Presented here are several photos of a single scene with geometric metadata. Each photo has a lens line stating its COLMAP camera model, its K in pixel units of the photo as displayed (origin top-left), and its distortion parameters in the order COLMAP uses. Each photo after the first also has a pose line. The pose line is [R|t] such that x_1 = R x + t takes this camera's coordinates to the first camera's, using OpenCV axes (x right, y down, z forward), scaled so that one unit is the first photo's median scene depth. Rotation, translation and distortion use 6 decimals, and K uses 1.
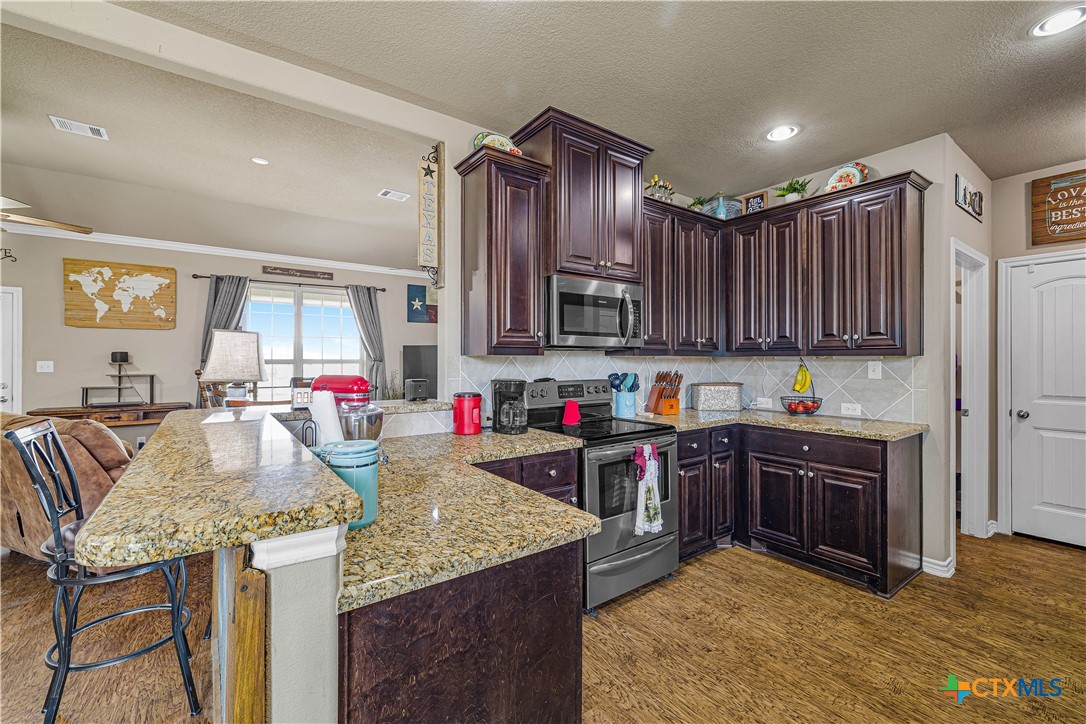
lens RADIAL K [[454.8, 0, 548.7], [0, 454.8, 356.8], [0, 0, 1]] dist [0.001670, 0.000088]
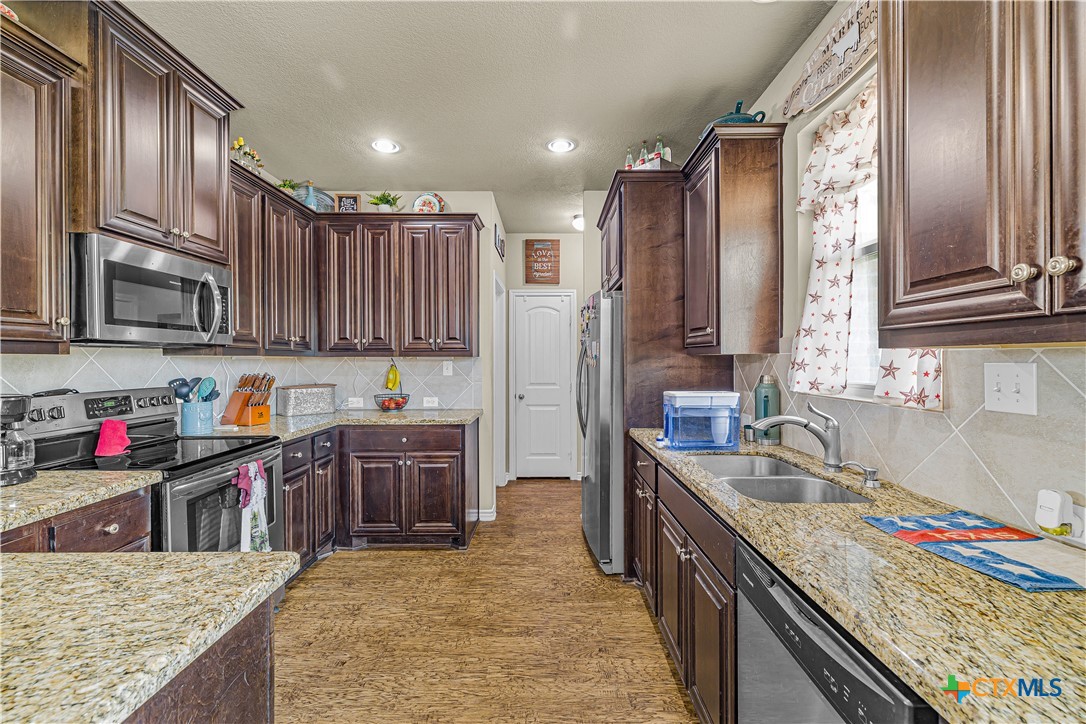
lens RADIAL K [[459.1, 0, 546.5], [0, 459.1, 359.8], [0, 0, 1]] dist [0.000943, 0.000234]
pose [[0.590432, -0.001815, 0.807085, -0.123853], [-0.003112, 0.999985, 0.004525, -0.000186], [-0.807081, -0.005183, 0.590418, 0.060875]]
